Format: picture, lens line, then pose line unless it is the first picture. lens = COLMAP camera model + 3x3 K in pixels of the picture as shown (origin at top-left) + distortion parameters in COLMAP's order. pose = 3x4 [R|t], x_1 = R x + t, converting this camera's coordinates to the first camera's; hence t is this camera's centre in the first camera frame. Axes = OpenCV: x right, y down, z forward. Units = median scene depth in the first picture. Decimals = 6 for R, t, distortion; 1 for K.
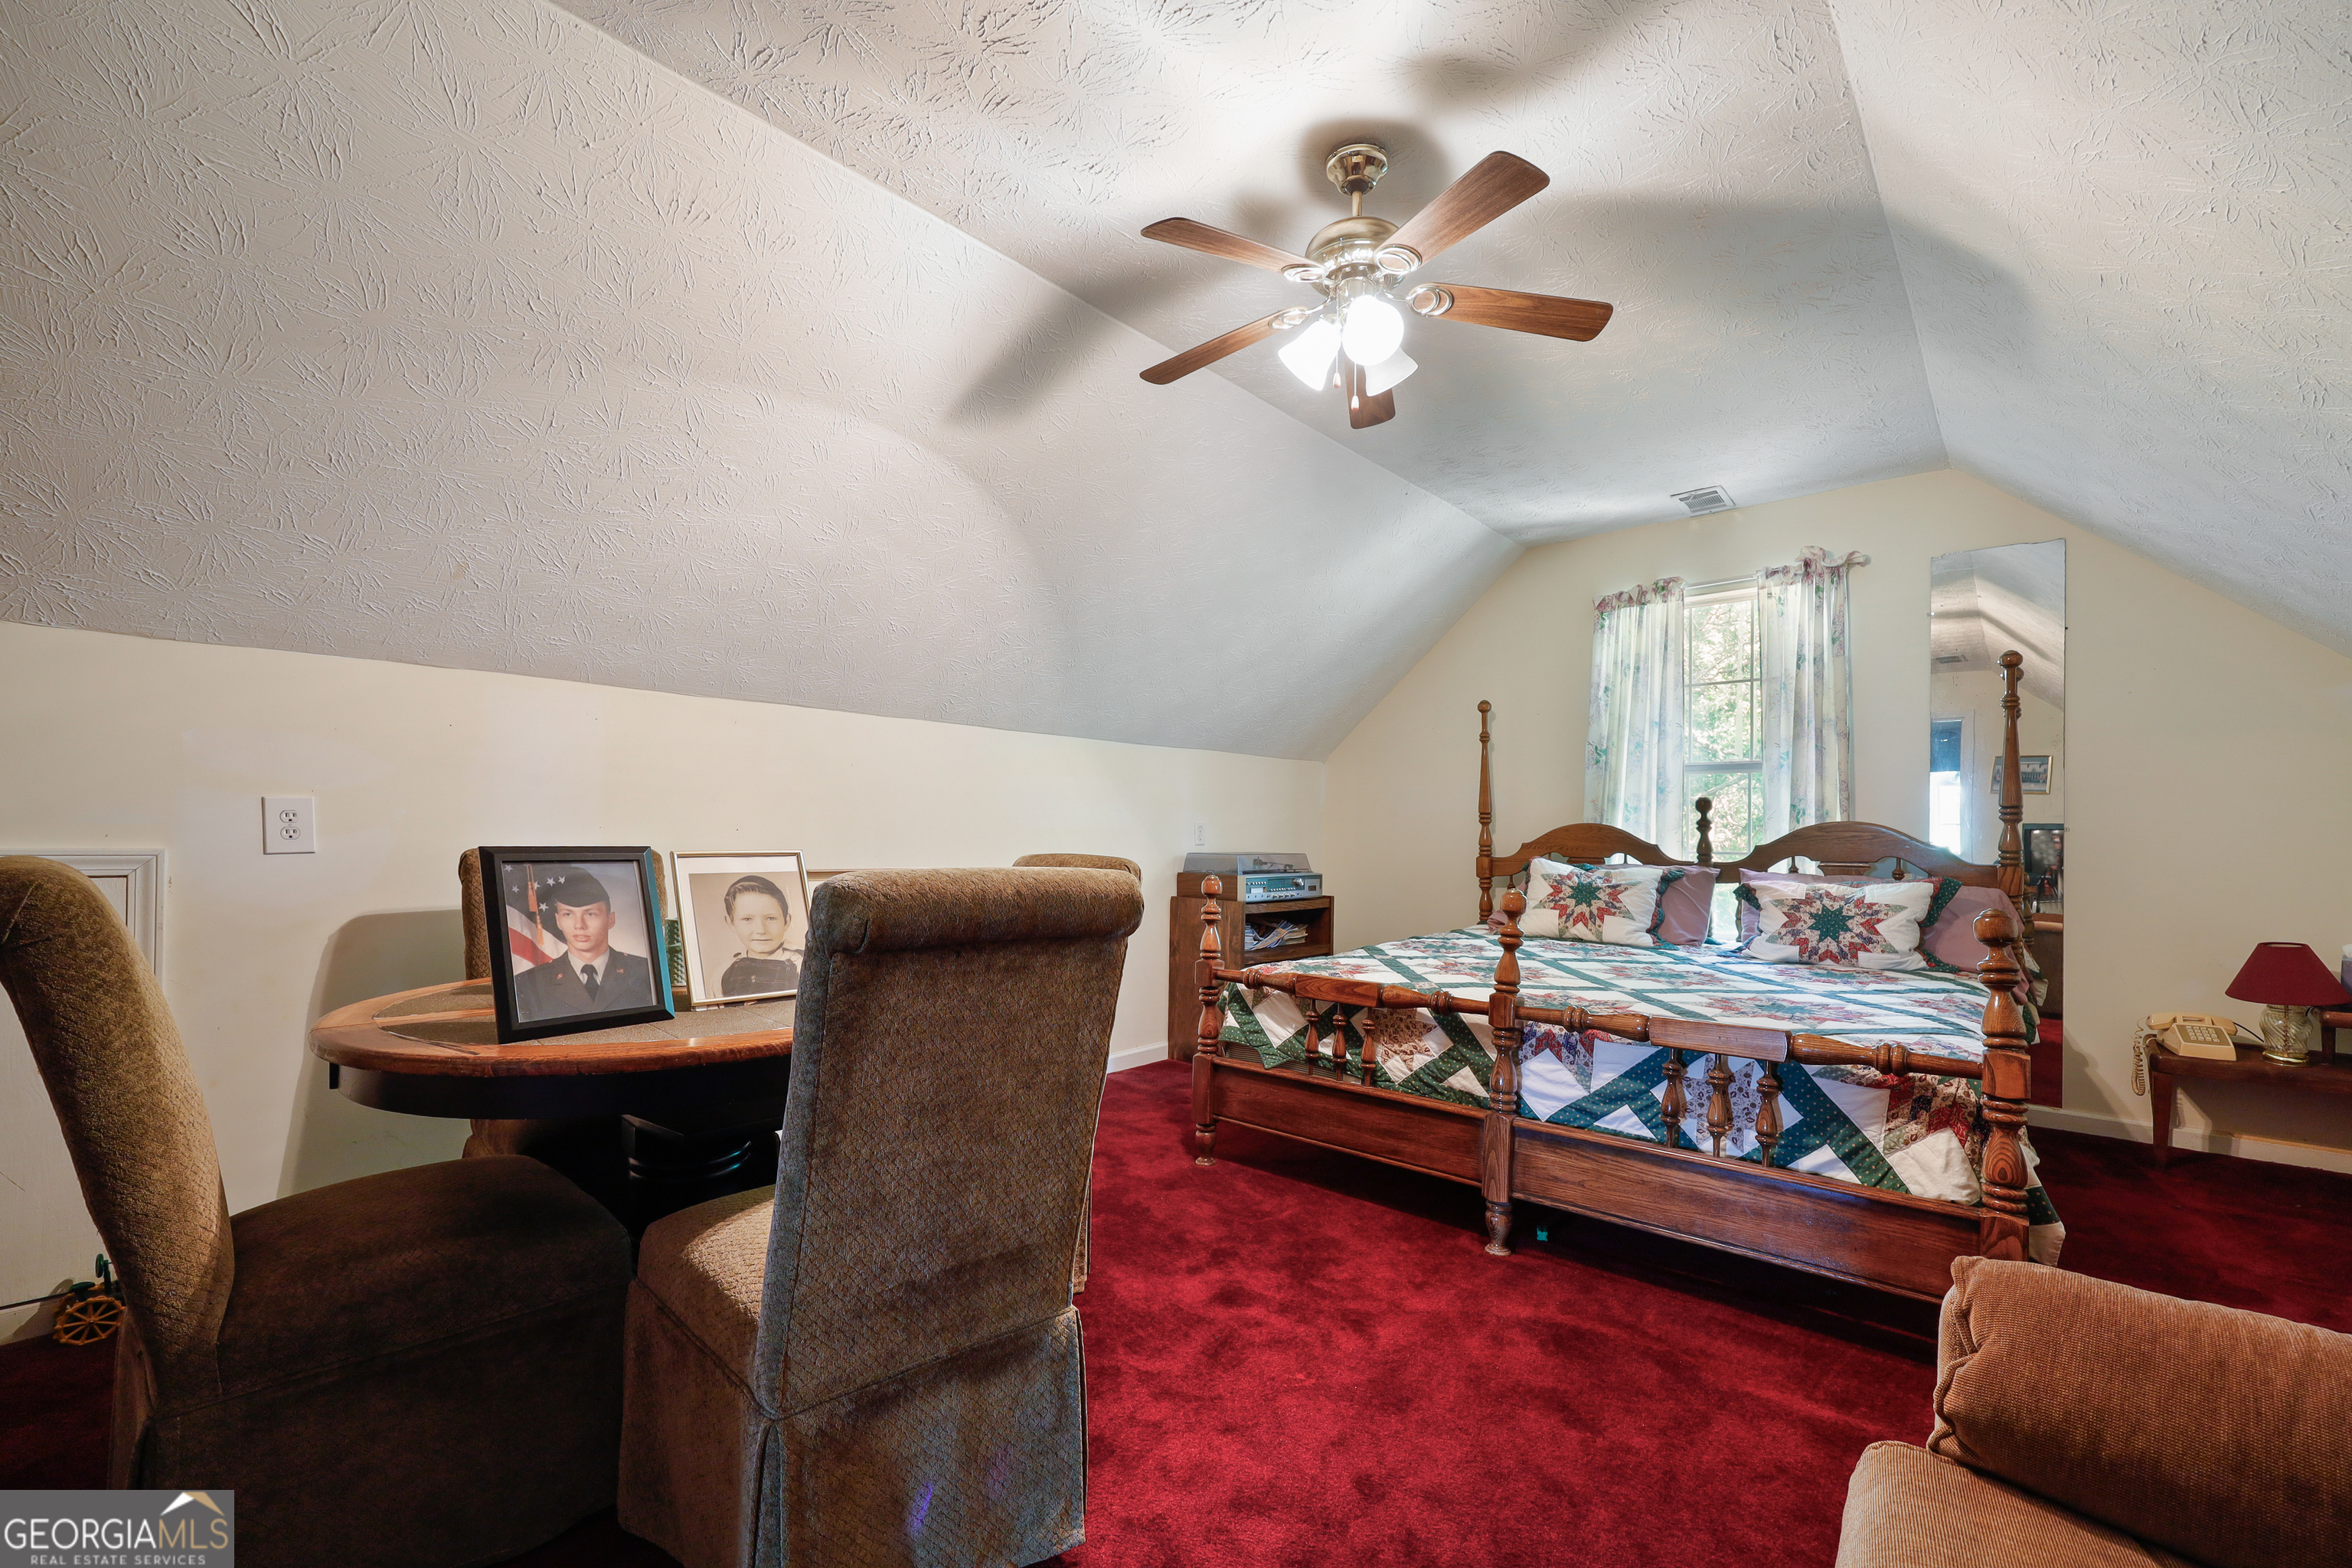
lens RADIAL K [[958.8, 0, 1208.7], [0, 958.8, 829.7], [0, 0, 1]] dist [0.005788, -0.000260]
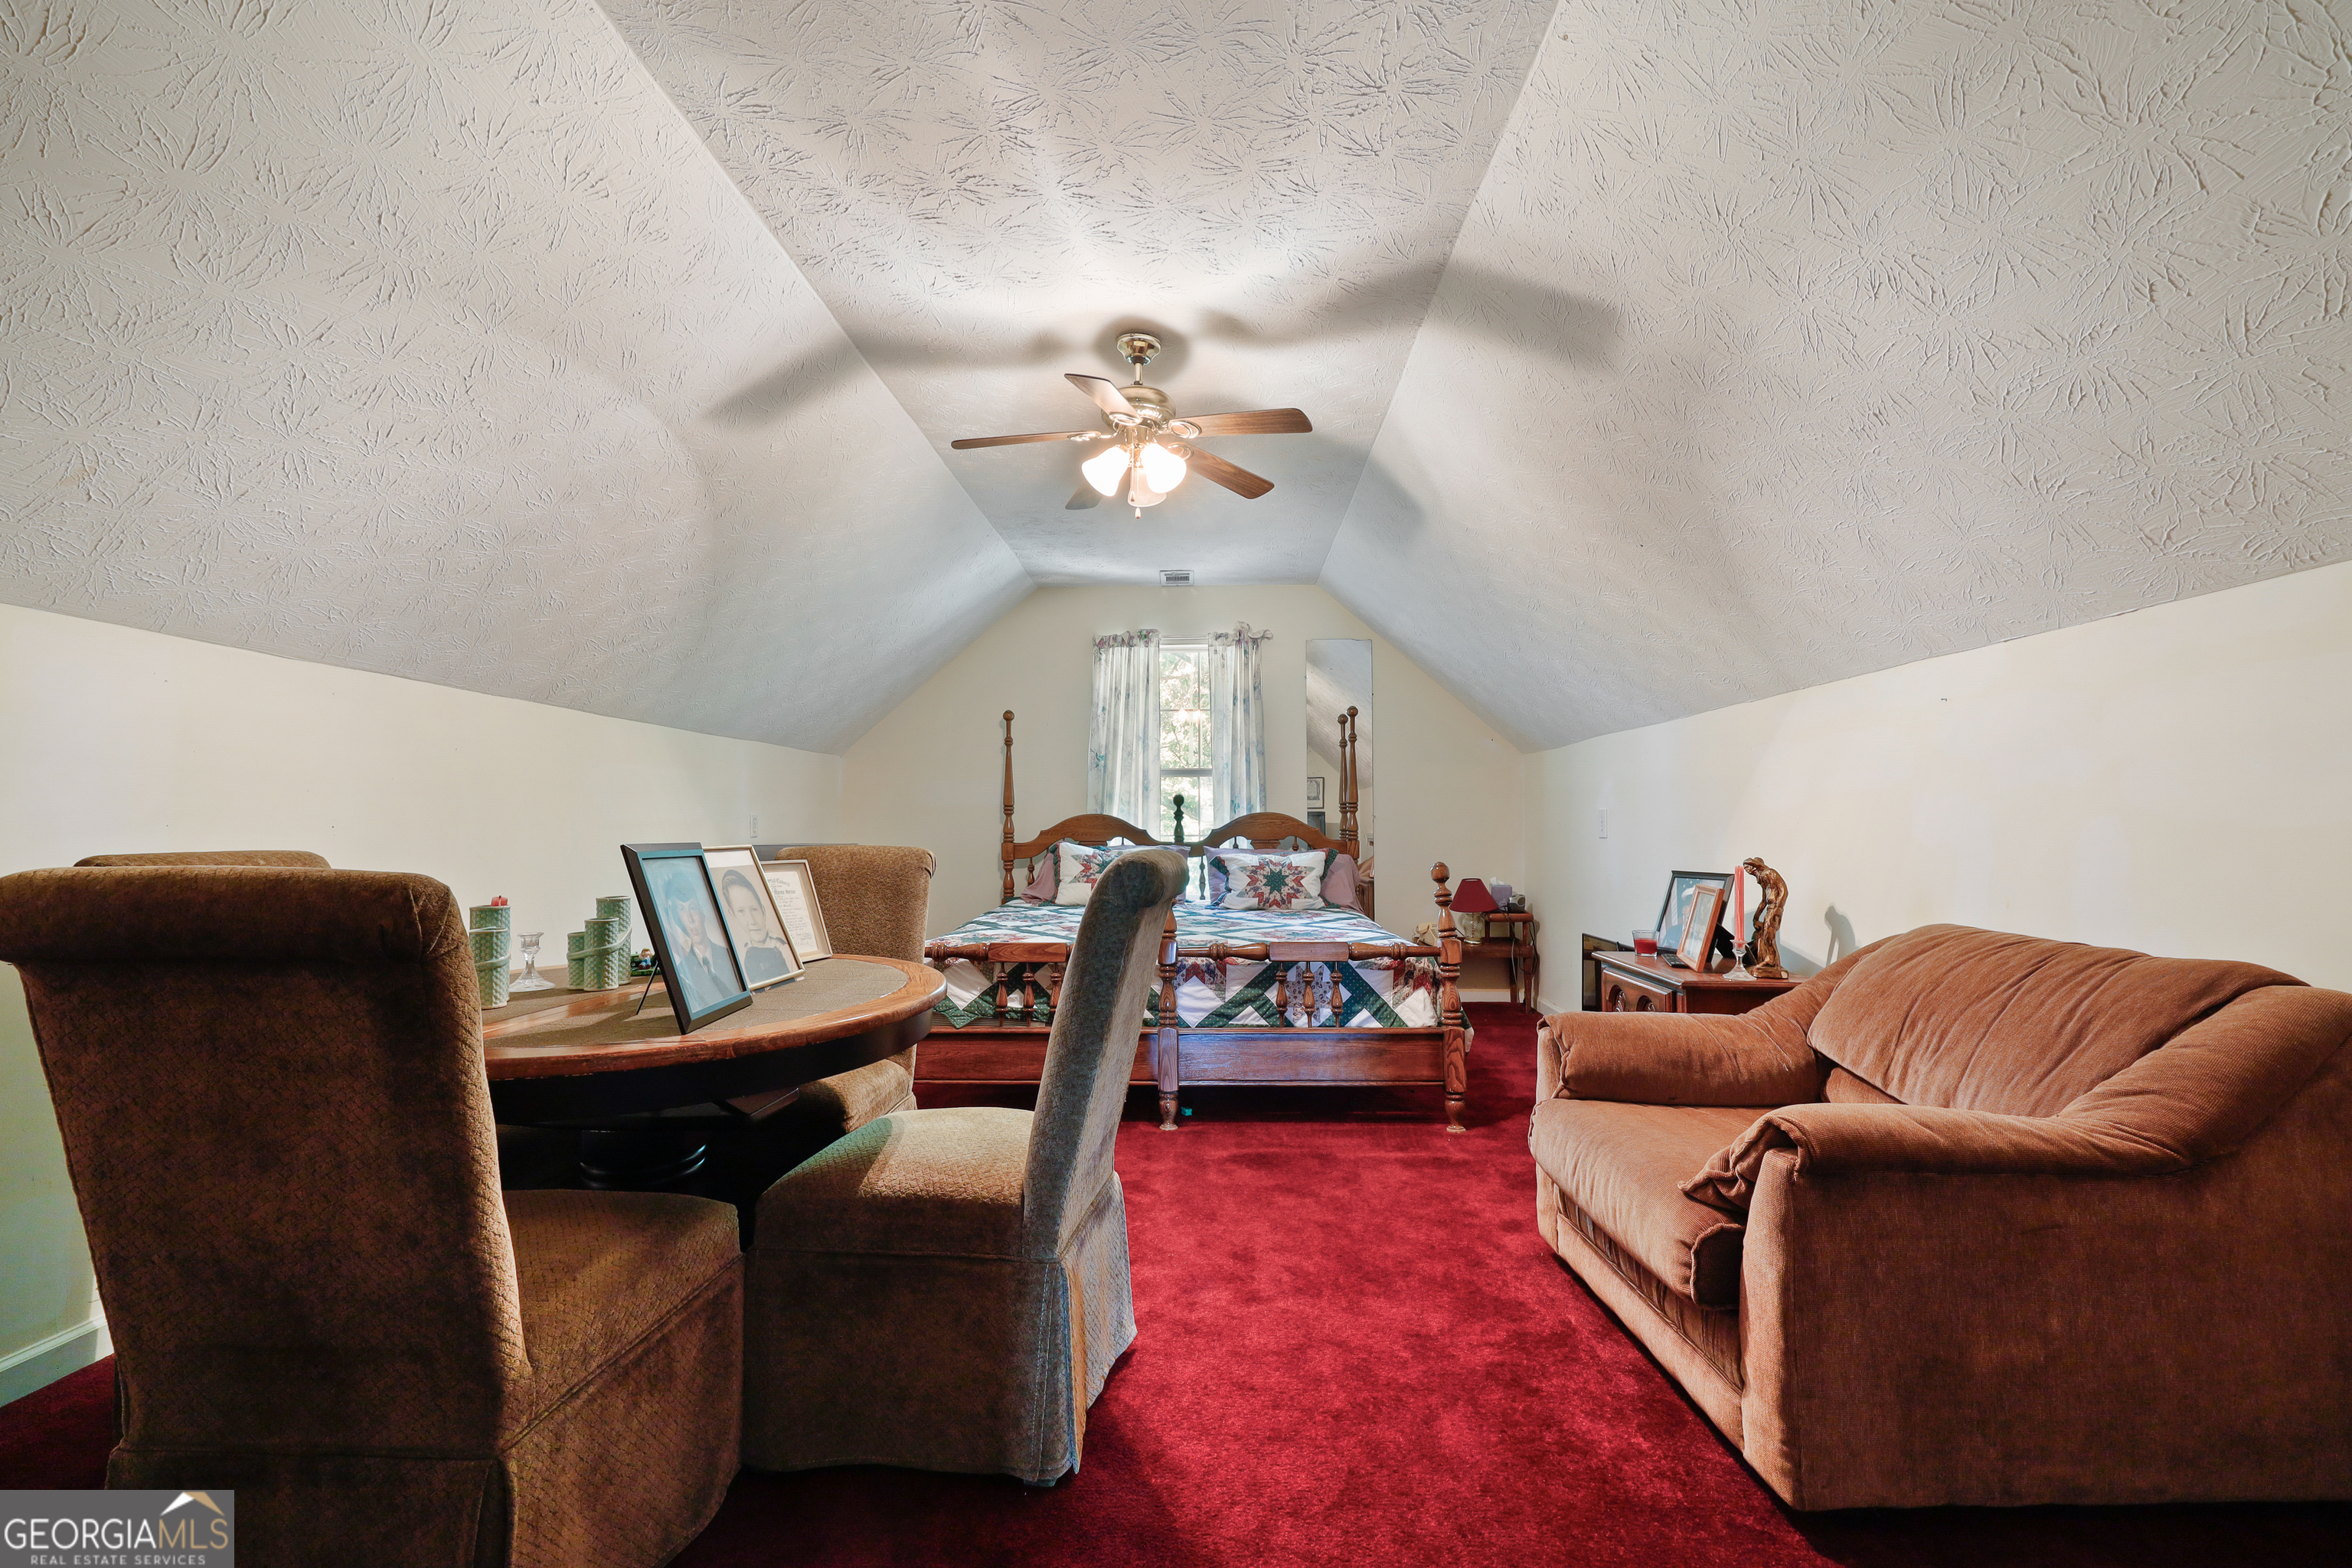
lens RADIAL K [[958.8, 0, 1161.5], [0, 958.8, 786.2], [0, 0, 1]] dist [0.005788, -0.000260]
pose [[0.786541, 0.014142, 0.617376, -0.479038], [0.006711, 0.999483, -0.031445, -0.004462], [-0.617502, 0.028875, 0.786039, -0.070303]]
